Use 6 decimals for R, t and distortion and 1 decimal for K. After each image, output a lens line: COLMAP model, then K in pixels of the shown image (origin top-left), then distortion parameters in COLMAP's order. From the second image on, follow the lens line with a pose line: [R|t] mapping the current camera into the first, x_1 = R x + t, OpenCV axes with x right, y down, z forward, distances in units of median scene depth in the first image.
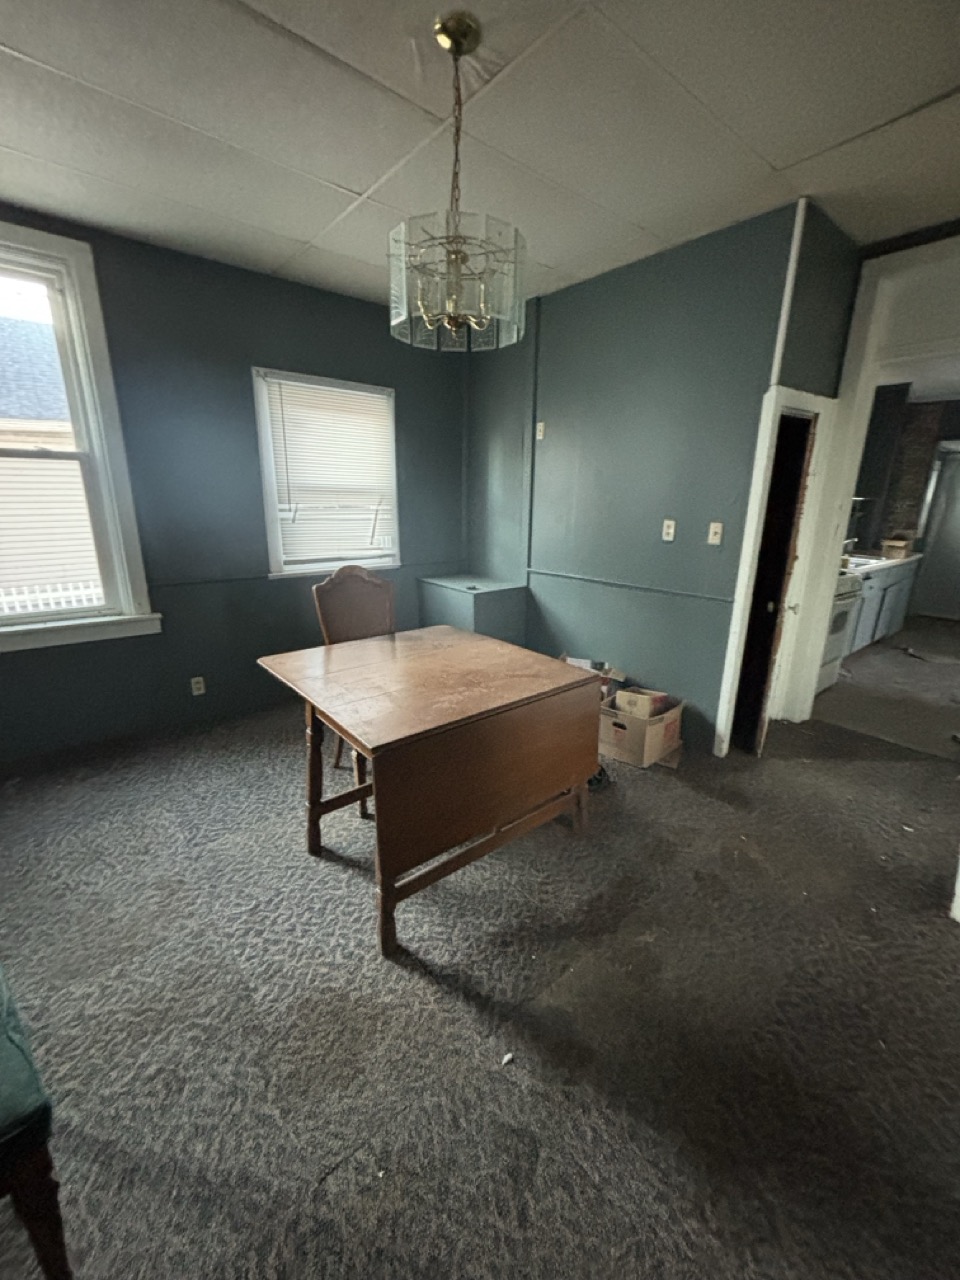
lens RADIAL K [[516.6, 0, 482.3], [0, 516.6, 647.6], [0, 0, 1]] dist [0.000726, 0.000925]
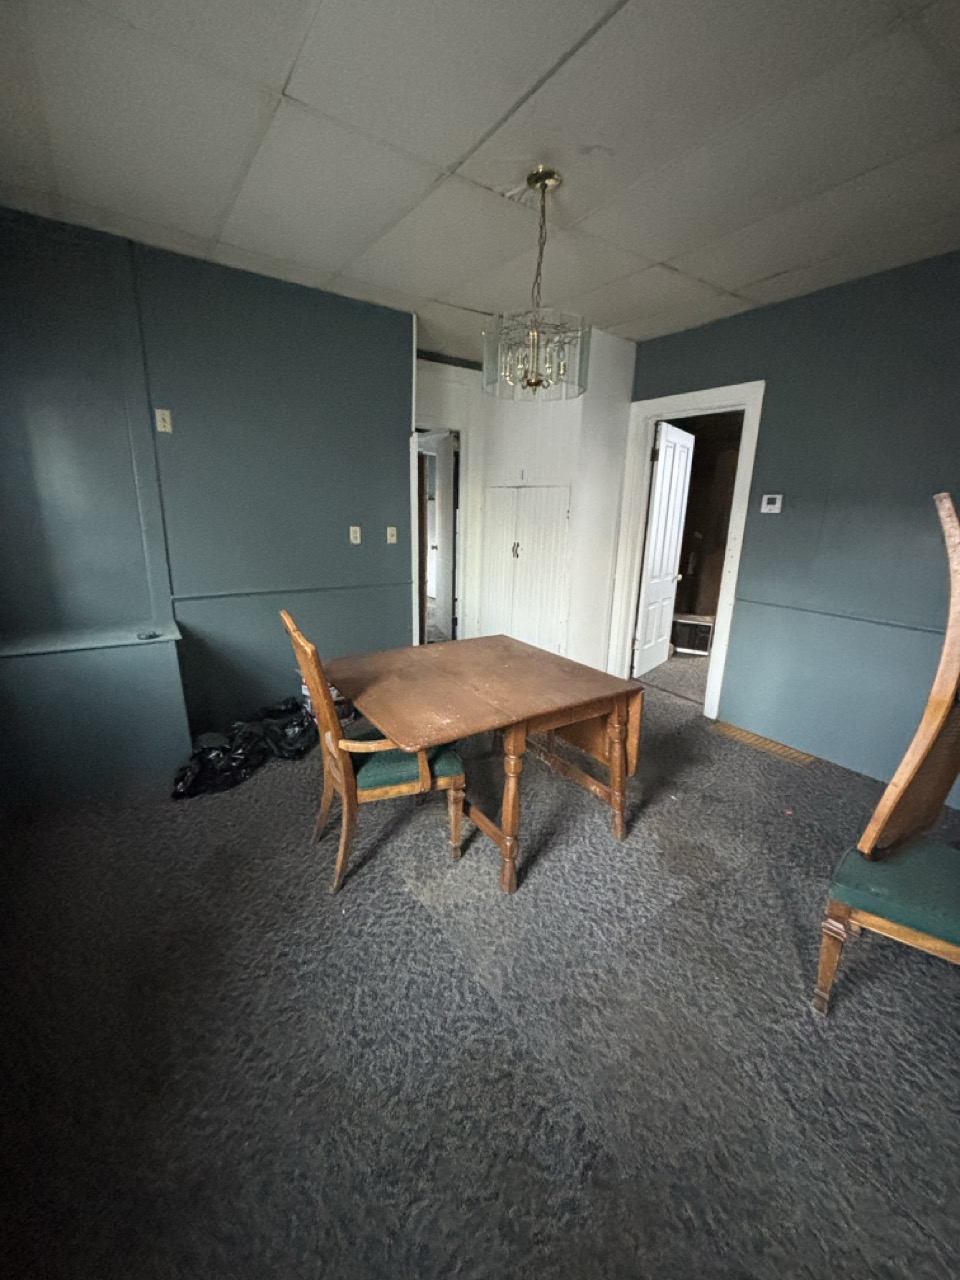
lens RADIAL K [[516.6, 0, 483.8], [0, 516.6, 641.7], [0, 0, 1]] dist [0.000726, 0.000925]
pose [[0.083184, -0.259462, 0.962164, -1.242520], [0.251699, 0.939676, 0.231637, -0.295129], [-0.964224, 0.222908, 0.143472, 0.894522]]
